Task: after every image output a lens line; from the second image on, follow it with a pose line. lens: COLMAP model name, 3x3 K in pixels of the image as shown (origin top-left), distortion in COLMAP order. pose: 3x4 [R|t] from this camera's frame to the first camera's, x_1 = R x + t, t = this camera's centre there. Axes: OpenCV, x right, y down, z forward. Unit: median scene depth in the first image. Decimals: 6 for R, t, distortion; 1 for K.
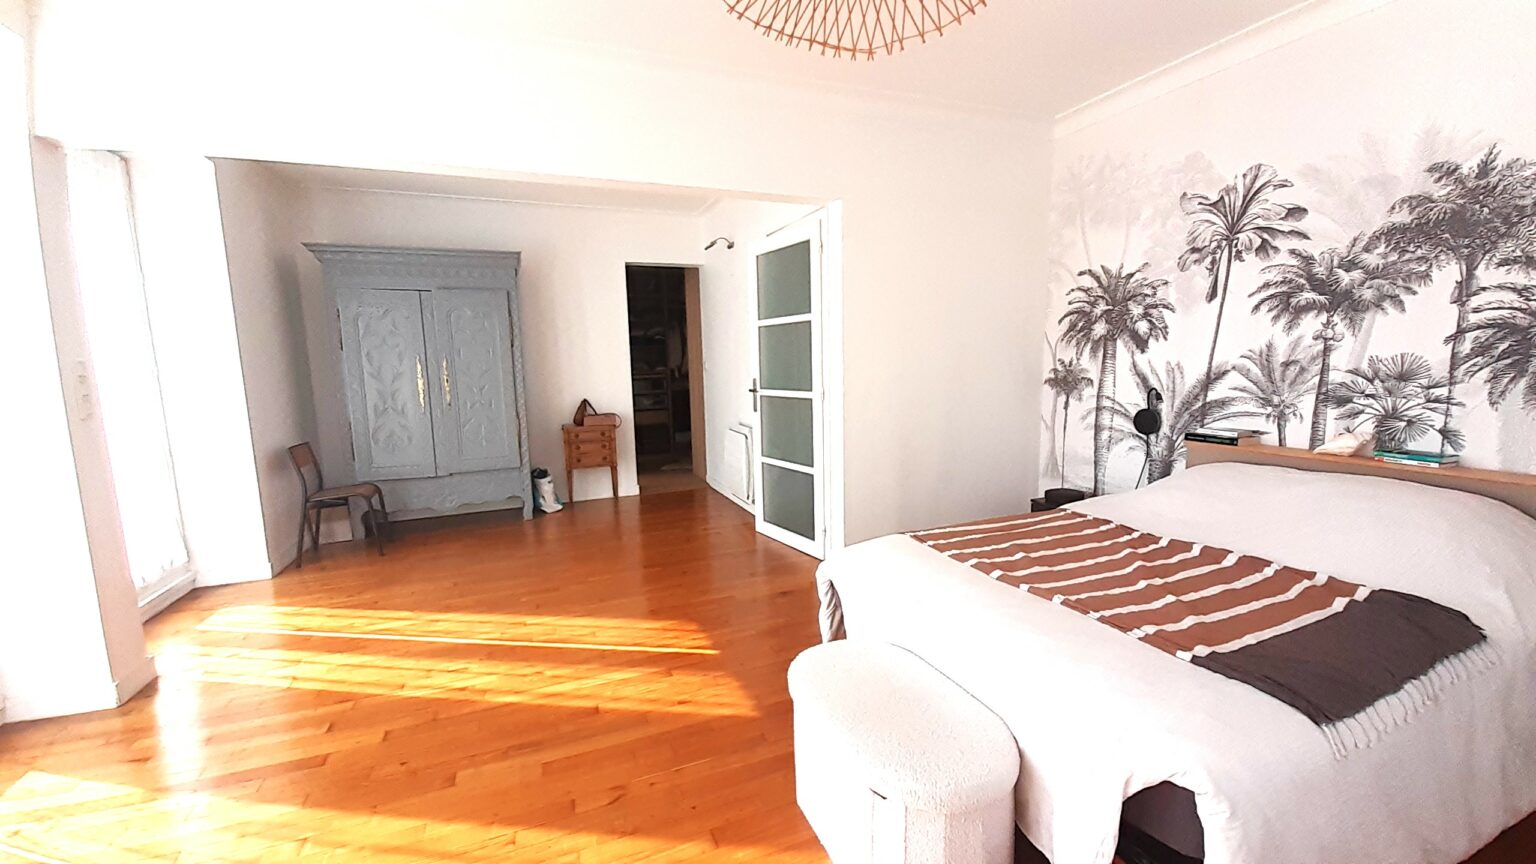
lens RADIAL K [[610.4, 0, 768.0], [0, 610.4, 432.0], [0, 0, 1]] dist [-0.000518, -0.000246]
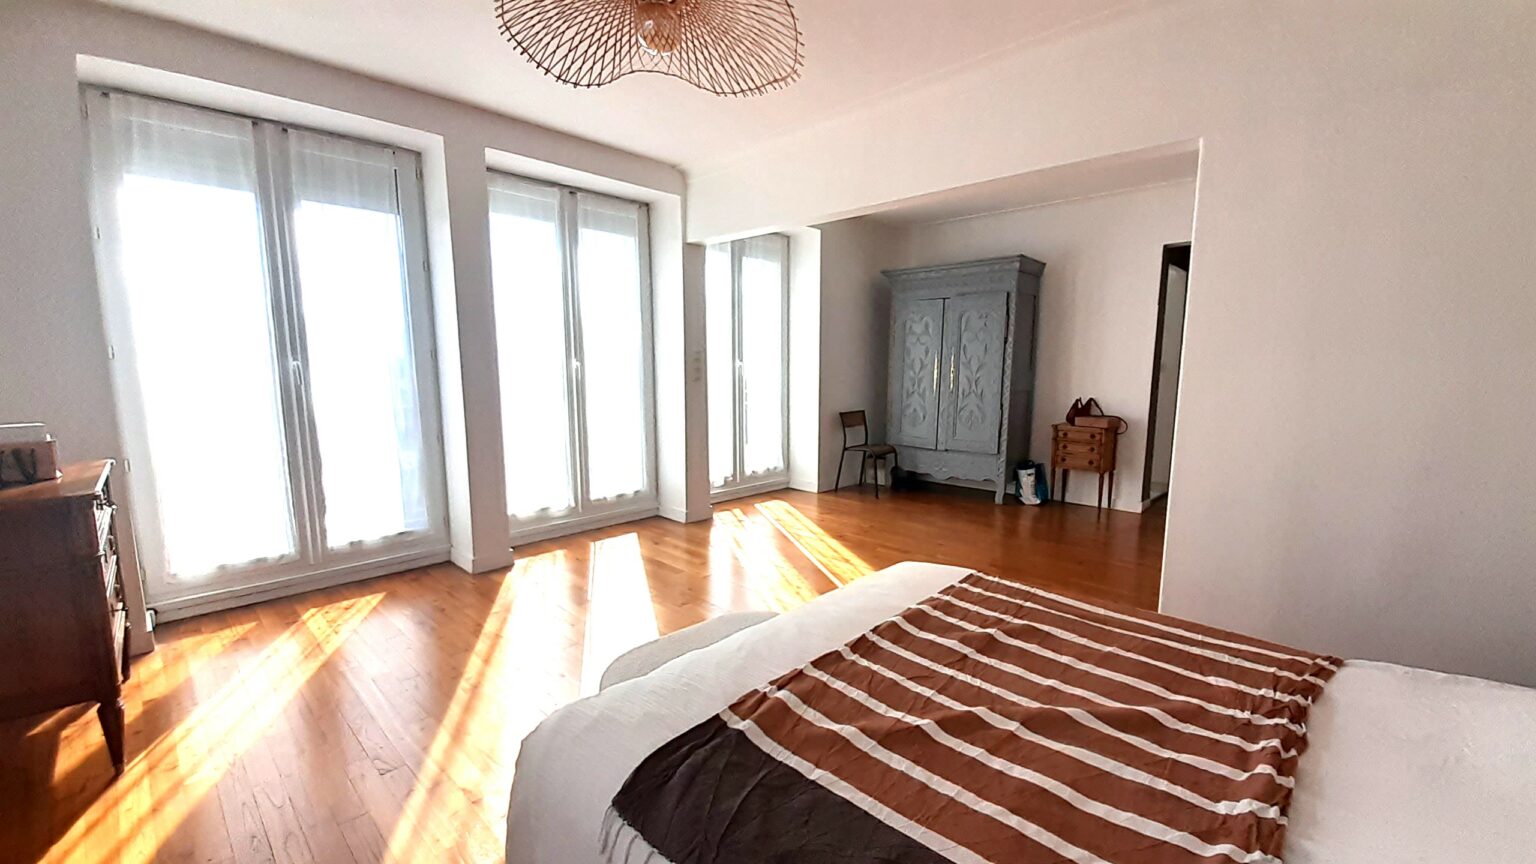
lens RADIAL K [[591.4, 0, 768.0], [0, 591.4, 432.0], [0, 0, 1]] dist [-0.000491, -0.000084]
pose [[0.435748, 0.137496, -0.889504, 0.476287], [-0.126082, 0.987843, 0.090932, -0.035253], [0.891194, 0.072527, 0.447787, 0.225909]]
